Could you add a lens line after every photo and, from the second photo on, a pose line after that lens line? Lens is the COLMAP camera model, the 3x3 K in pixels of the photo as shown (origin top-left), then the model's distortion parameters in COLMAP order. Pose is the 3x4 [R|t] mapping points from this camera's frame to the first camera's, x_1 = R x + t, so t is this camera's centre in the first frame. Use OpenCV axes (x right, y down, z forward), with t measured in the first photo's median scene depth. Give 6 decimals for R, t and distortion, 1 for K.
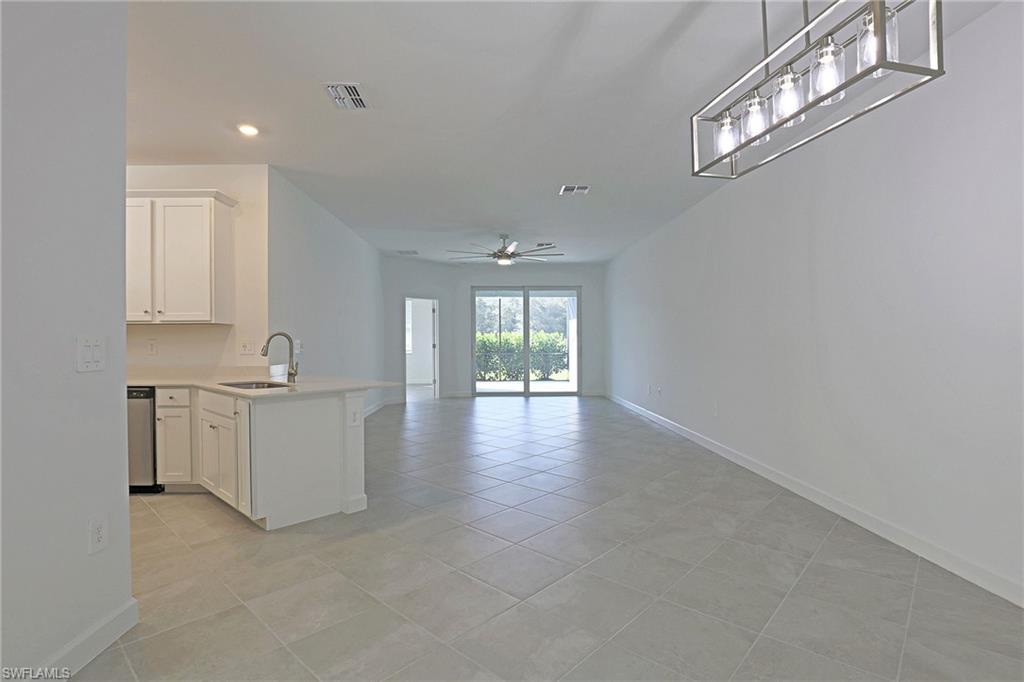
lens RADIAL K [[491.9, 0, 508.2], [0, 491.9, 348.0], [0, 0, 1]] dist [-0.025072, 0.000357]
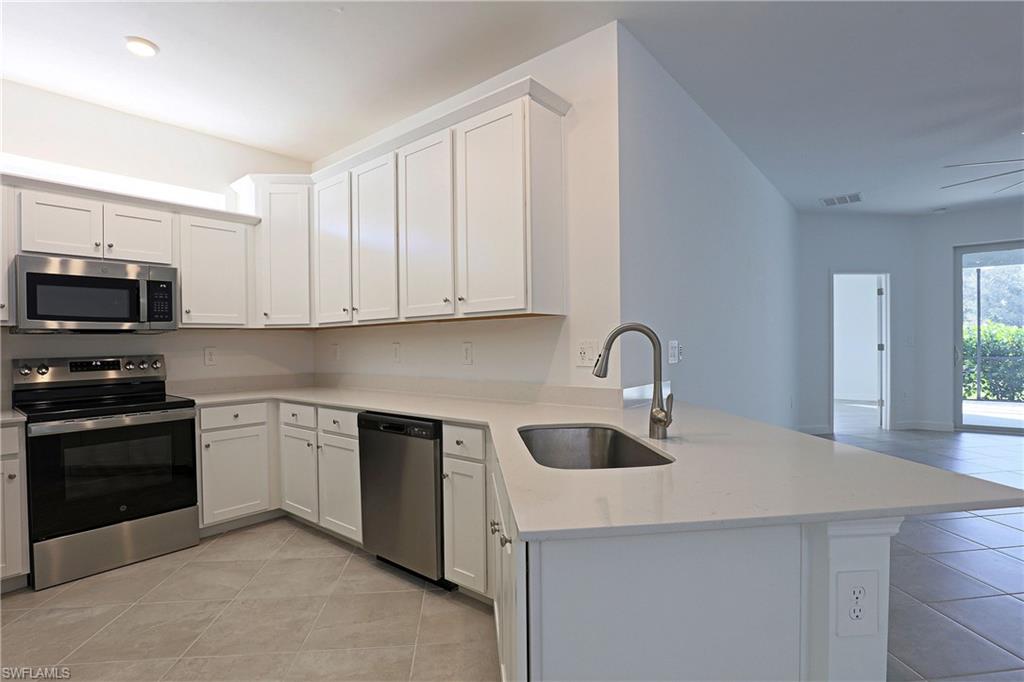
lens RADIAL K [[491.9, 0, 508.2], [0, 491.9, 348.0], [0, 0, 1]] dist [-0.025072, 0.000357]
pose [[0.742688, -0.000853, -0.669637, -0.221167], [0.001408, 0.999999, 0.000288, -0.009572], [0.669636, -0.001156, 0.742689, 0.519713]]
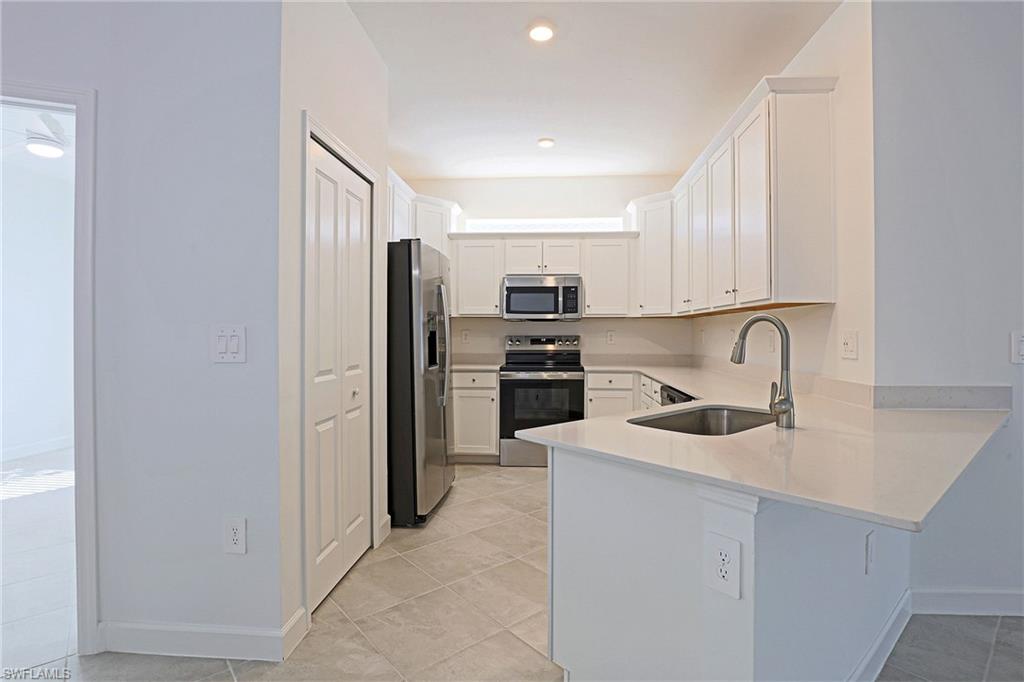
lens RADIAL K [[483.8, 0, 513.1], [0, 483.8, 333.0], [0, 0, 1]] dist [-0.036197, -0.000037]
pose [[-0.108546, 0.006436, -0.994071, 0.006930], [-0.019170, 0.999780, 0.008566, -0.012358], [0.993907, 0.019986, -0.108399, 0.707473]]
